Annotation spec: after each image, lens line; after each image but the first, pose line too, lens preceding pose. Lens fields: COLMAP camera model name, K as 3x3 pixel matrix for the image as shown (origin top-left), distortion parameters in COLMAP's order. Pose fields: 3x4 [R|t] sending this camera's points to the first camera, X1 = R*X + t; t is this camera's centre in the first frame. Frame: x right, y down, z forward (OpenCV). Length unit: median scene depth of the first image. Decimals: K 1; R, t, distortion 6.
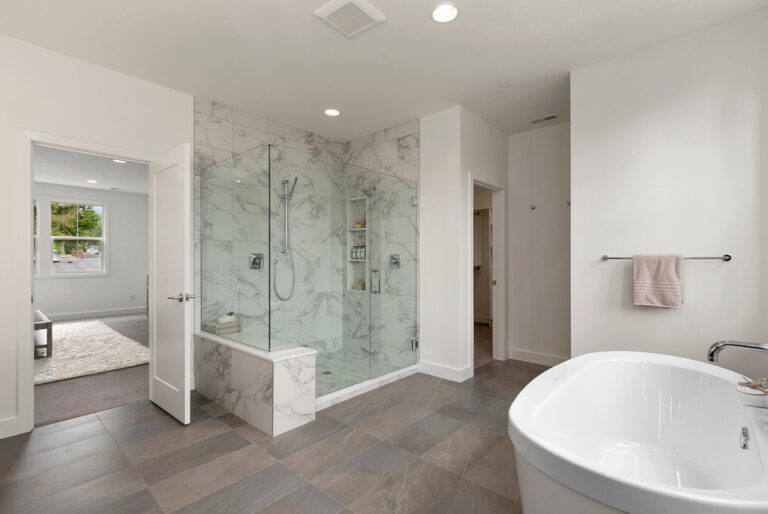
lens RADIAL K [[345.2, 0, 383.4], [0, 345.2, 261.5], [0, 0, 1]] dist [0.014423, 0.000308]
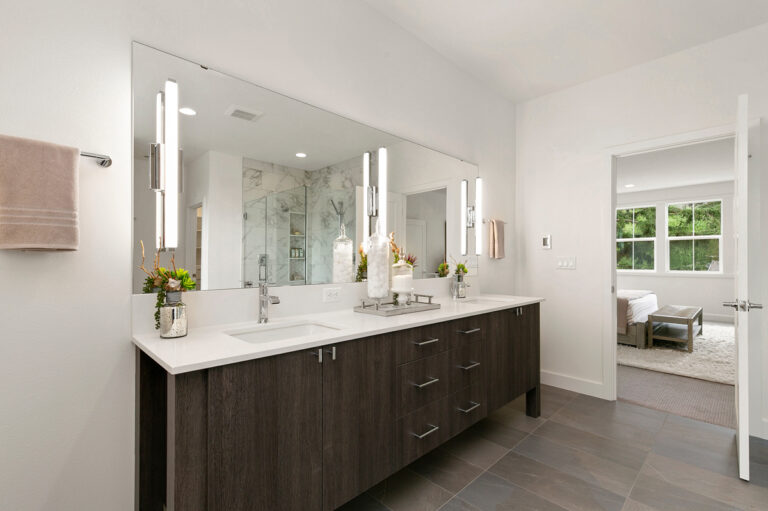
lens RADIAL K [[345.2, 0, 378.2], [0, 345.2, 260.9], [0, 0, 1]] dist [0.014423, 0.000308]
pose [[-0.066525, -0.008743, -0.997746, 0.257755], [0.010369, 0.999902, -0.009453, 0.014428], [0.997731, -0.010975, -0.066428, 0.343565]]
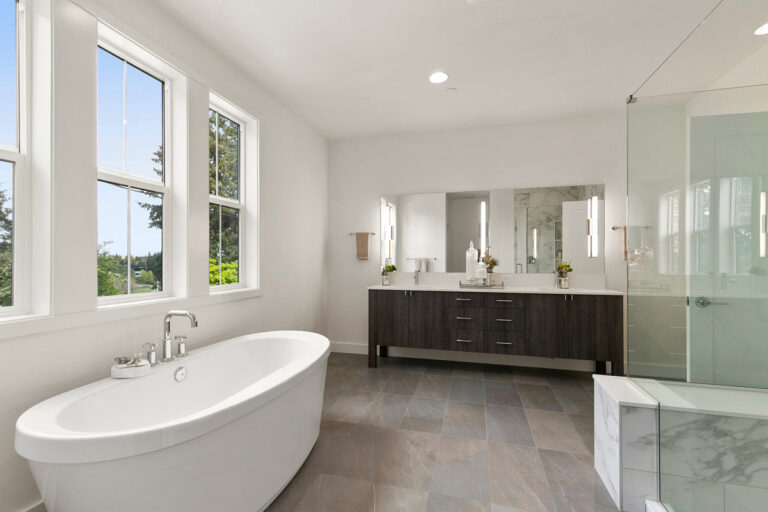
lens RADIAL K [[345.2, 0, 384.3], [0, 345.2, 260.0], [0, 0, 1]] dist [0.014423, 0.000308]
pose [[-0.890884, -0.007076, -0.454175, 0.582774], [-0.000766, 0.999901, -0.014076, 0.020570], [0.454230, -0.012193, -0.890801, 1.706766]]
